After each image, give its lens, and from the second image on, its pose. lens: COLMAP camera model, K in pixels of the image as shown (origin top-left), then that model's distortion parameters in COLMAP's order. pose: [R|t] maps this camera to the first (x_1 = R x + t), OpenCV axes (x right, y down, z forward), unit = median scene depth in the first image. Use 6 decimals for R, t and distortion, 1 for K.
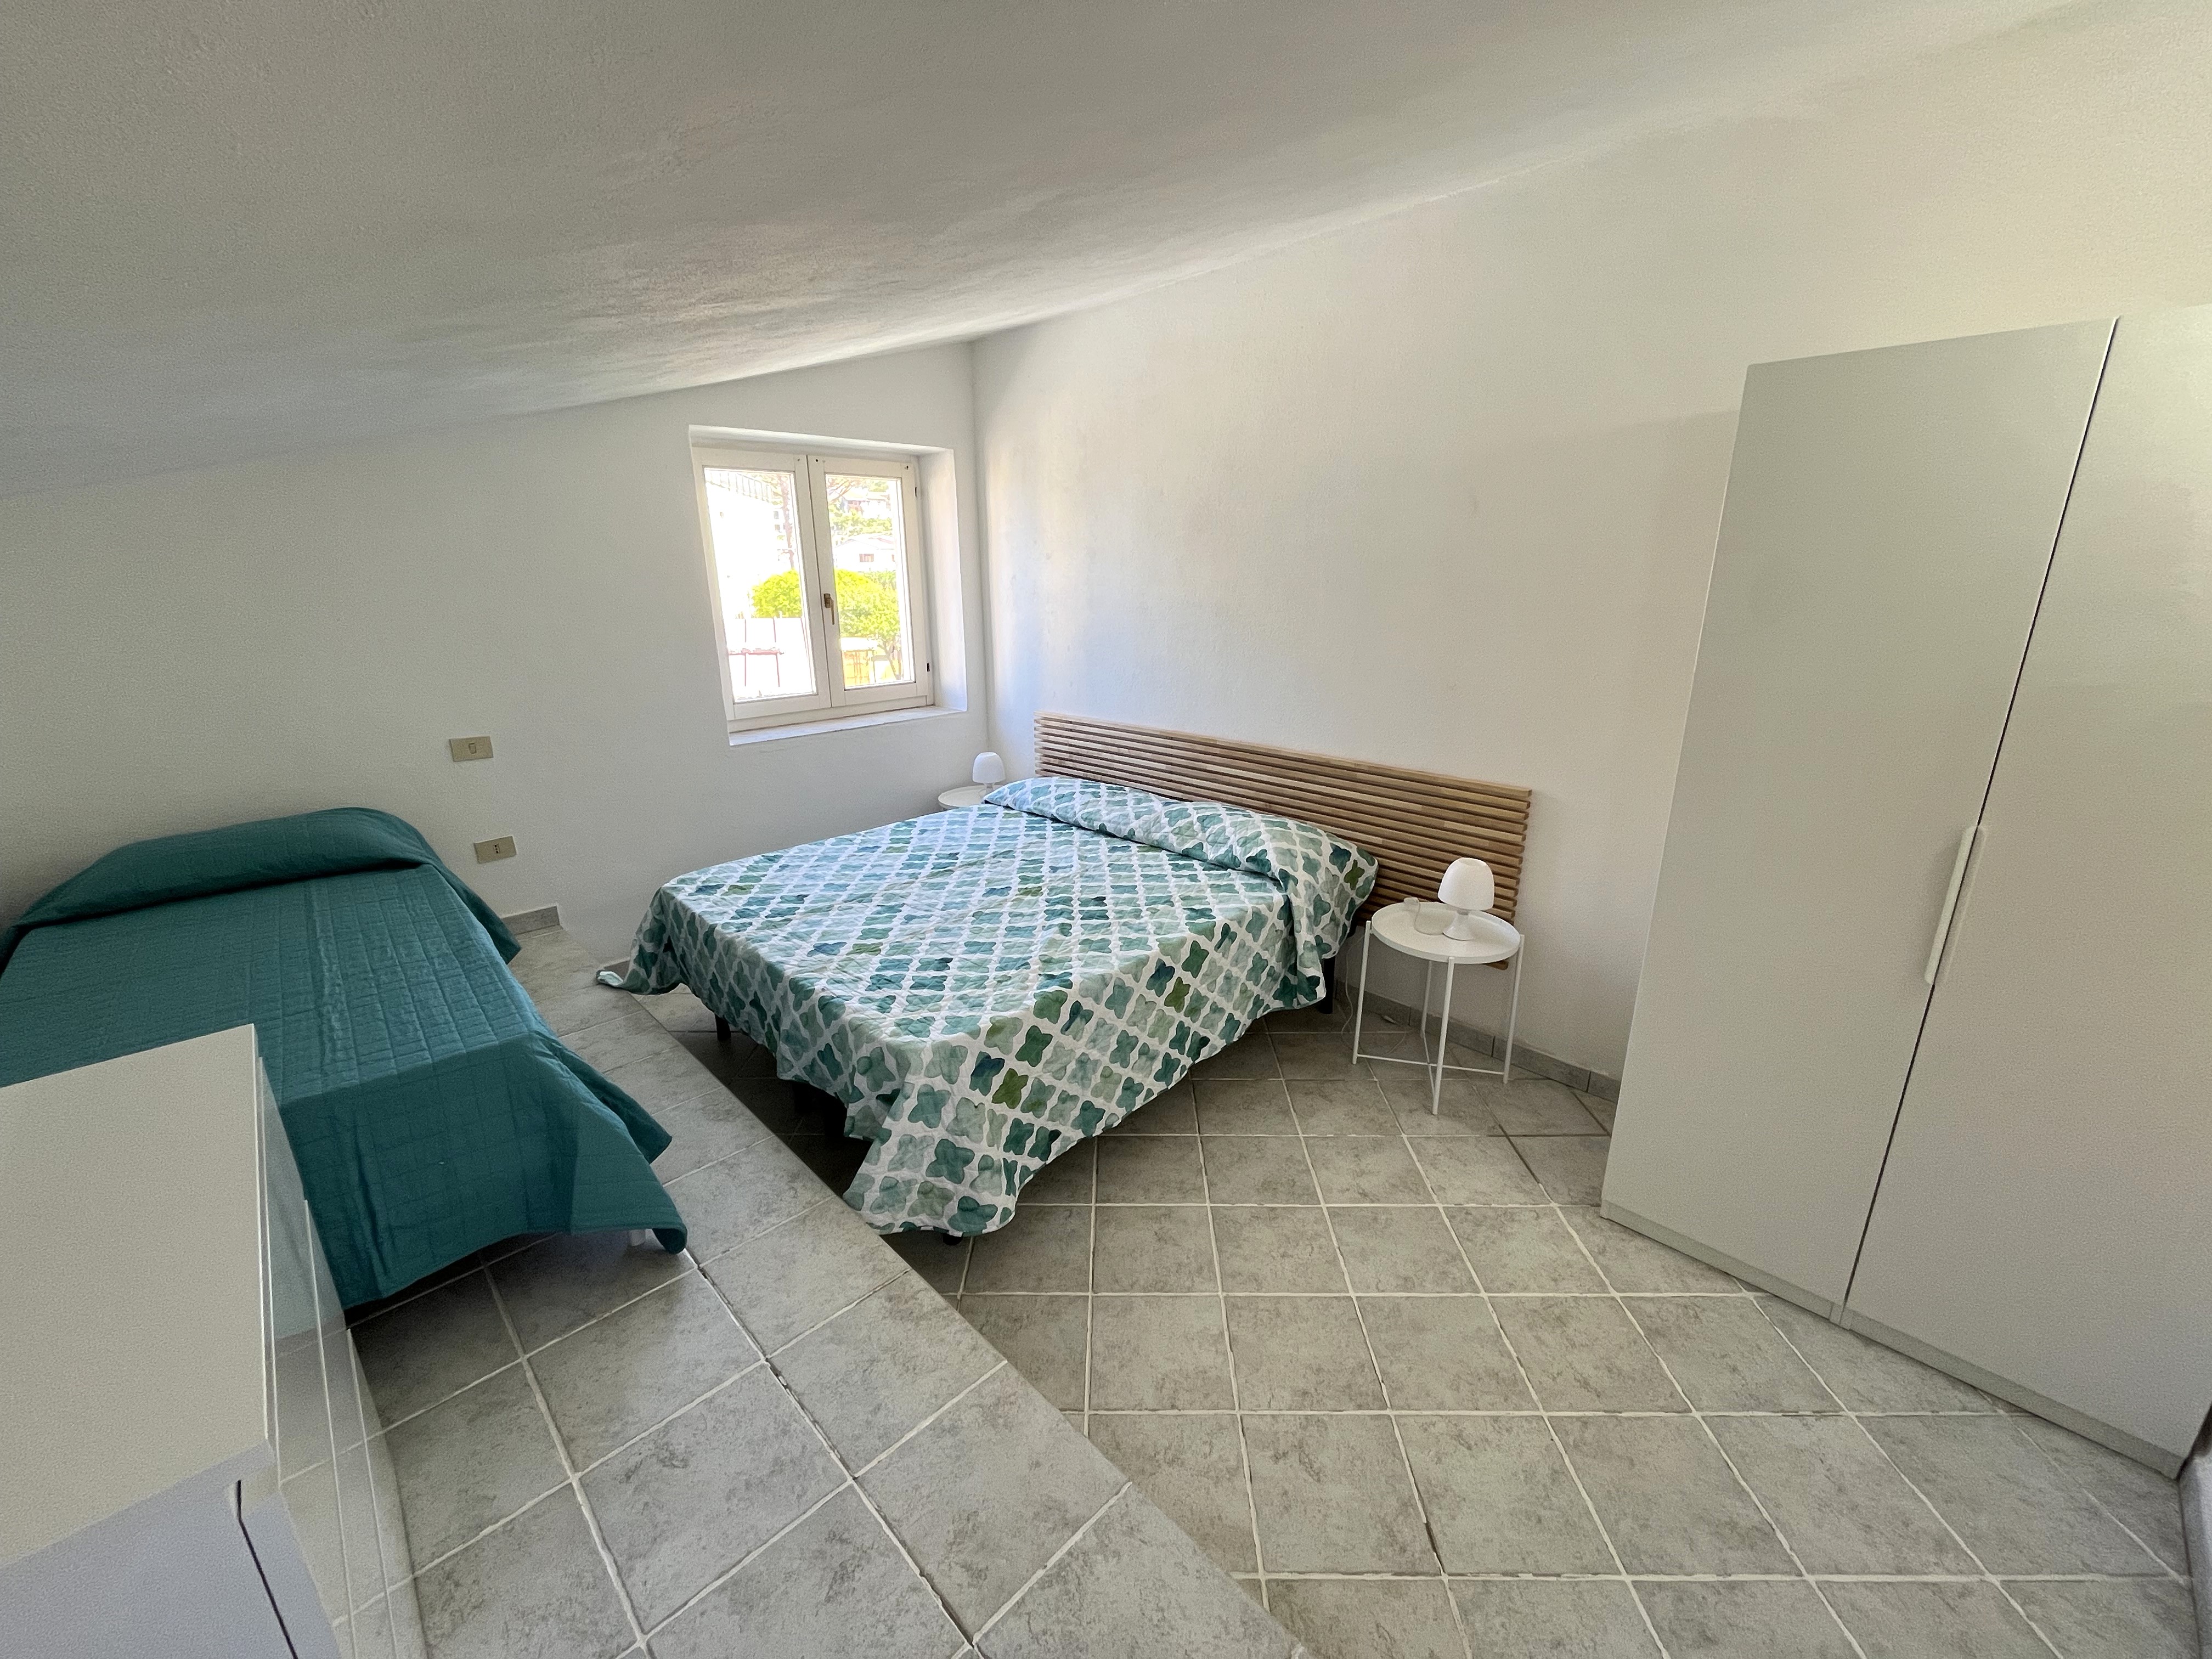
lens RADIAL K [[896.0, 0, 1110.1], [0, 896.0, 827.5], [0, 0, 1]] dist [-0.002469, 0.000247]
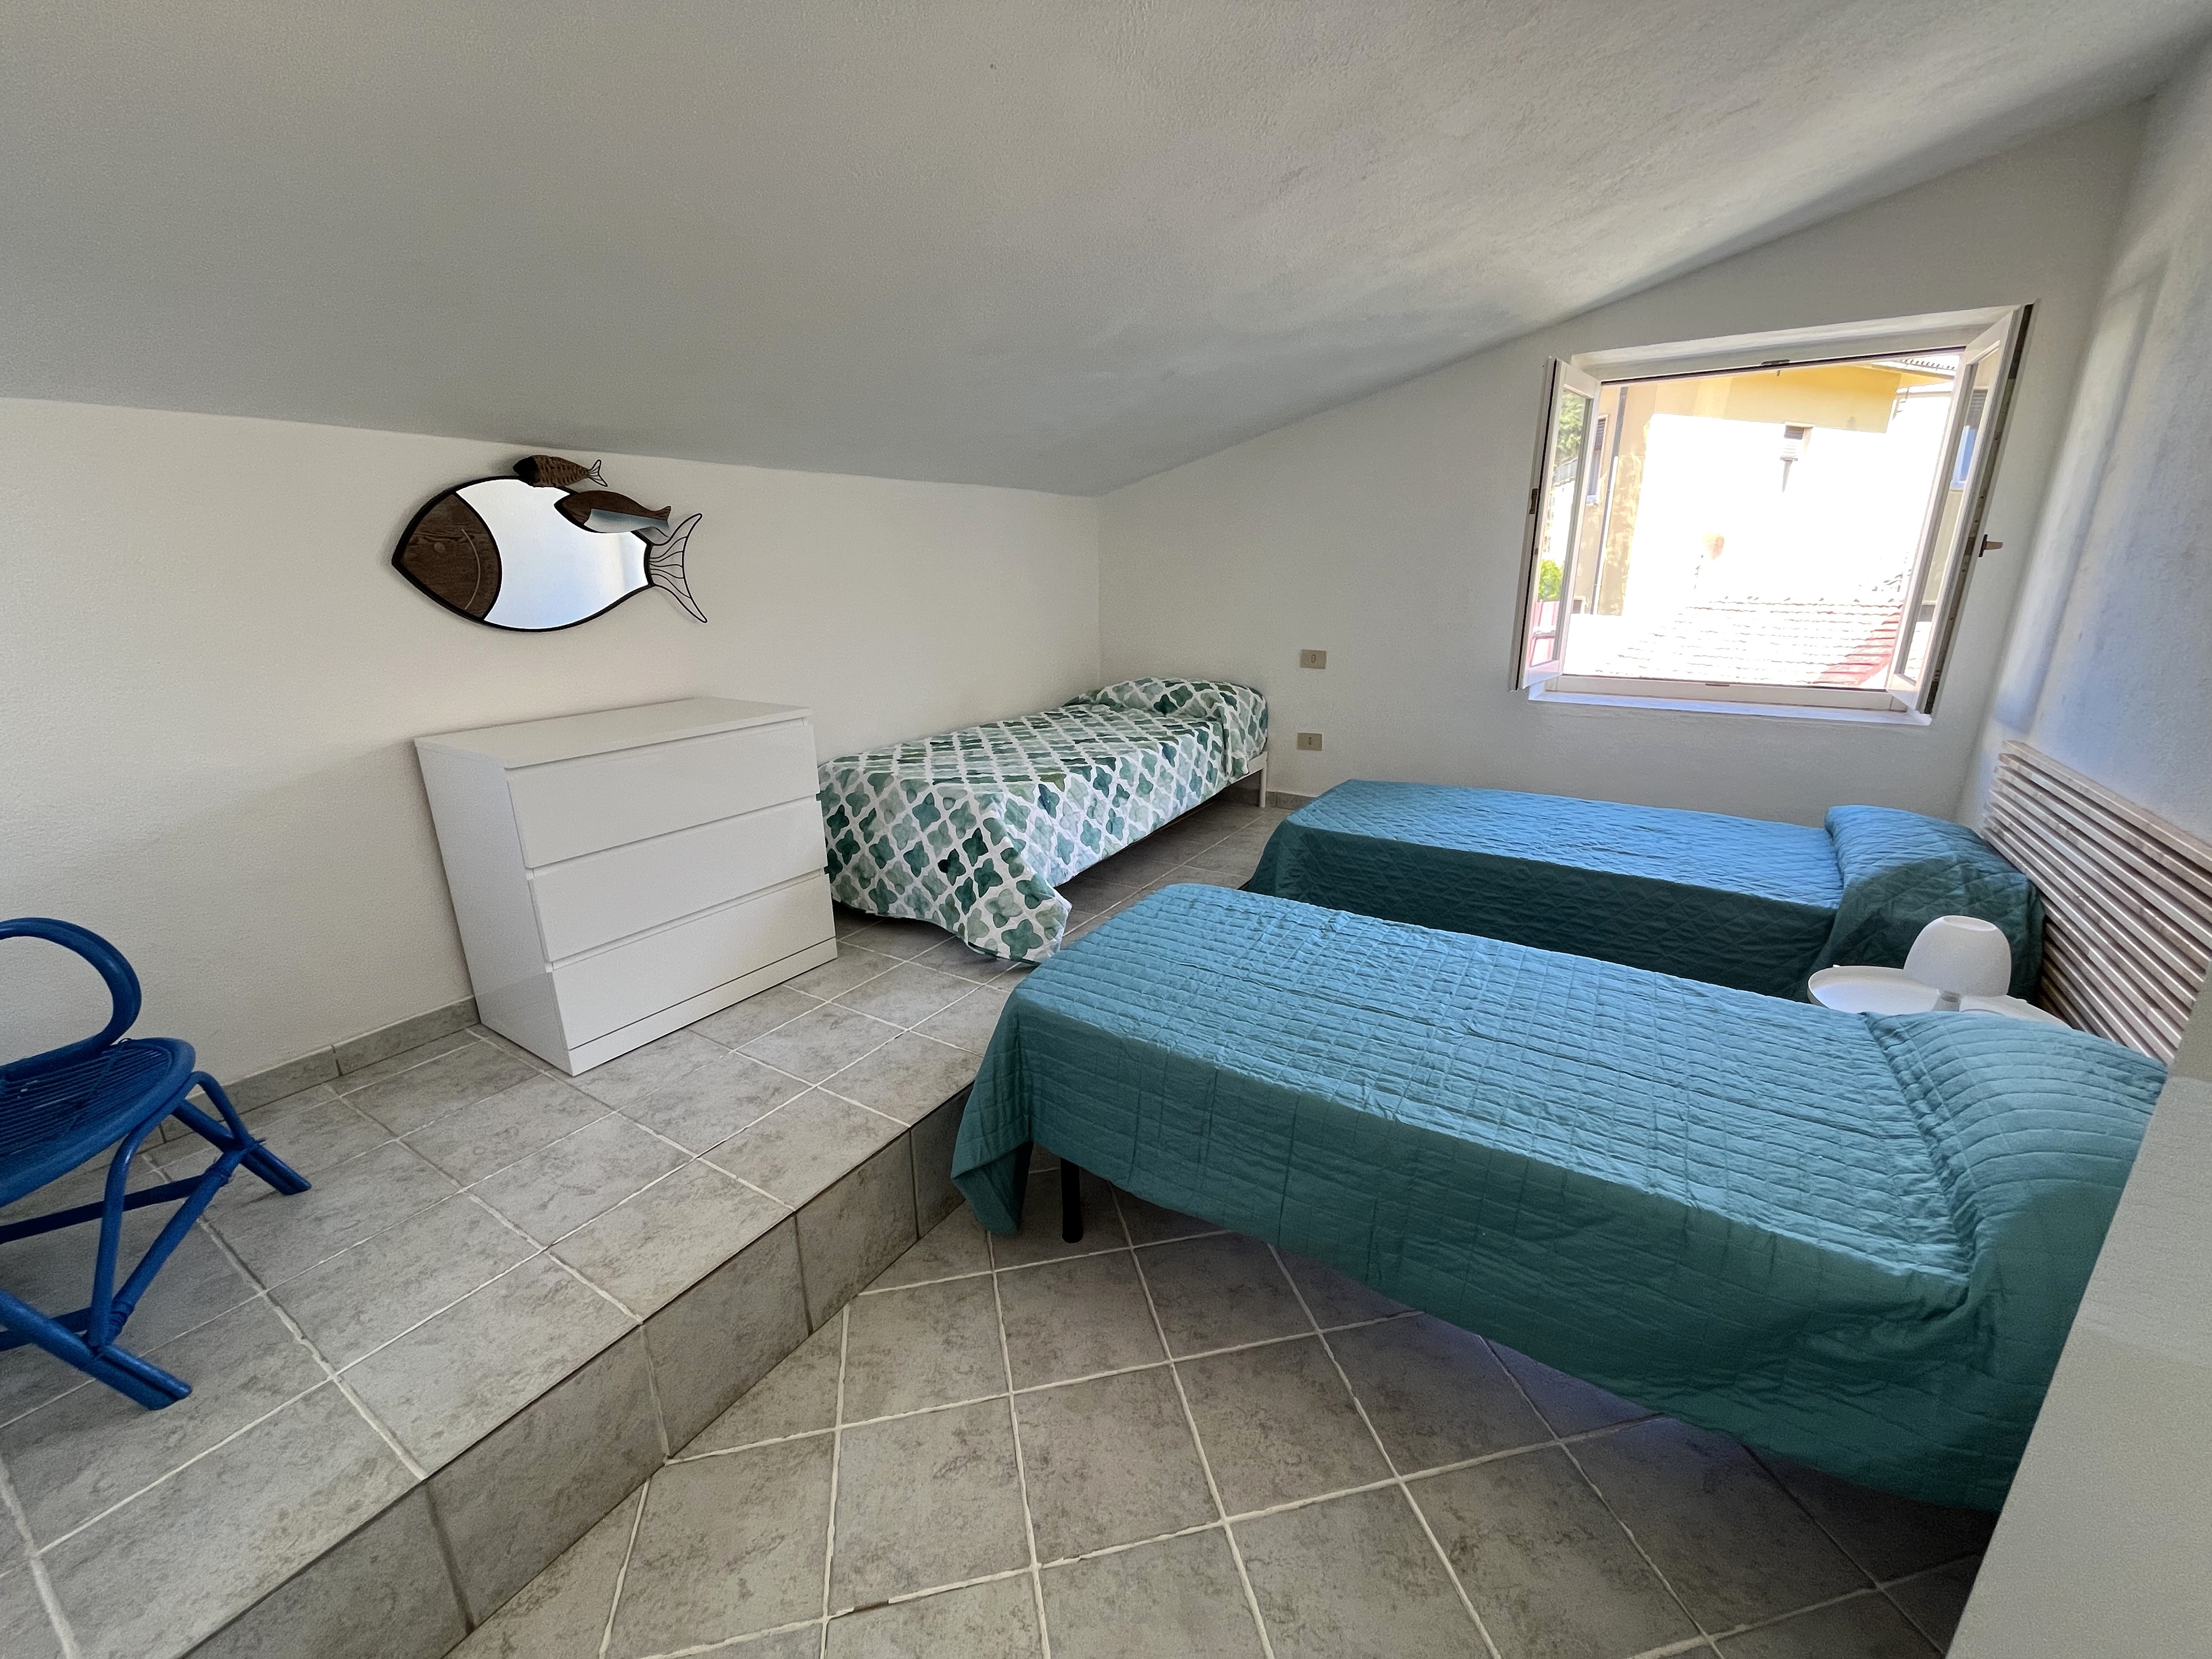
lens RADIAL K [[896.0, 0, 1101.5], [0, 896.0, 828.8], [0, 0, 1]] dist [-0.002469, 0.000247]
pose [[0.227150, 0.285691, -0.931012, 0.912886], [-0.267609, 0.937511, 0.222393, -0.123165], [0.936370, 0.198631, 0.289410, 0.760486]]
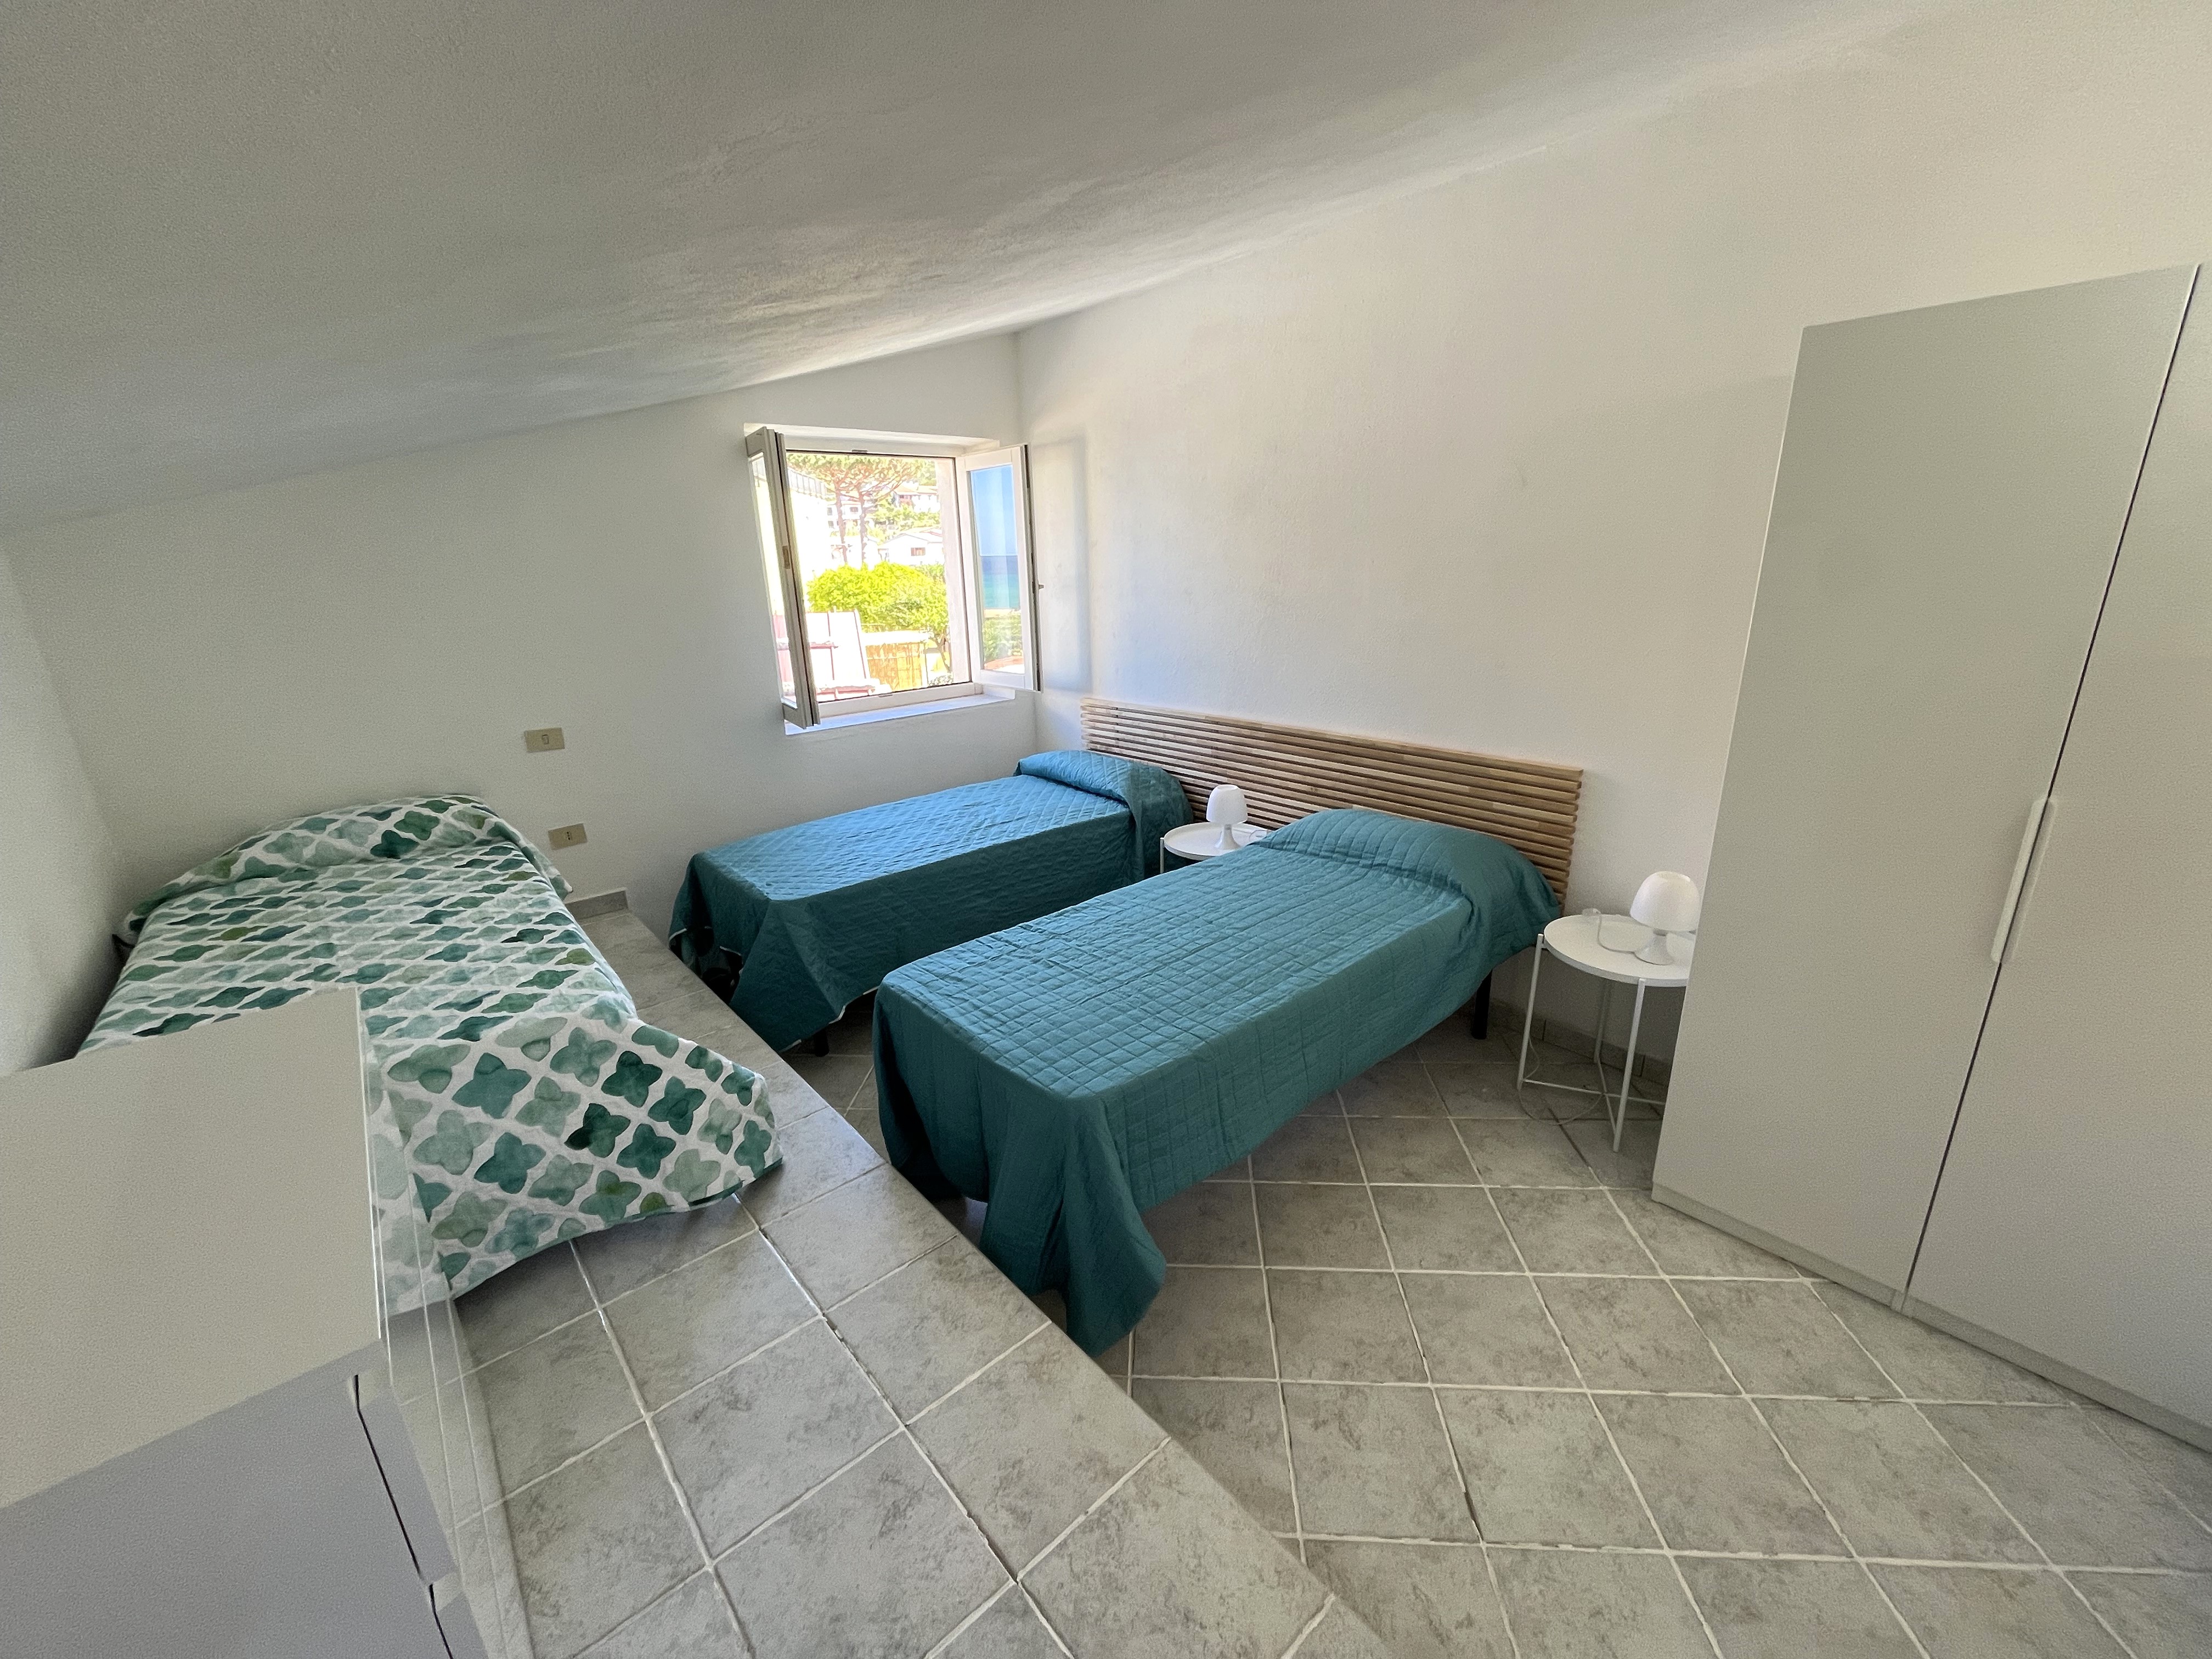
lens RADIAL K [[896.0, 0, 1110.2], [0, 896.0, 827.0], [0, 0, 1]] dist [-0.002469, 0.000247]
pose [[0.998384, -0.005038, -0.056599, 0.013177], [0.005657, 0.999926, 0.010774, 0.012672], [0.056541, -0.011076, 0.998339, -0.021681]]
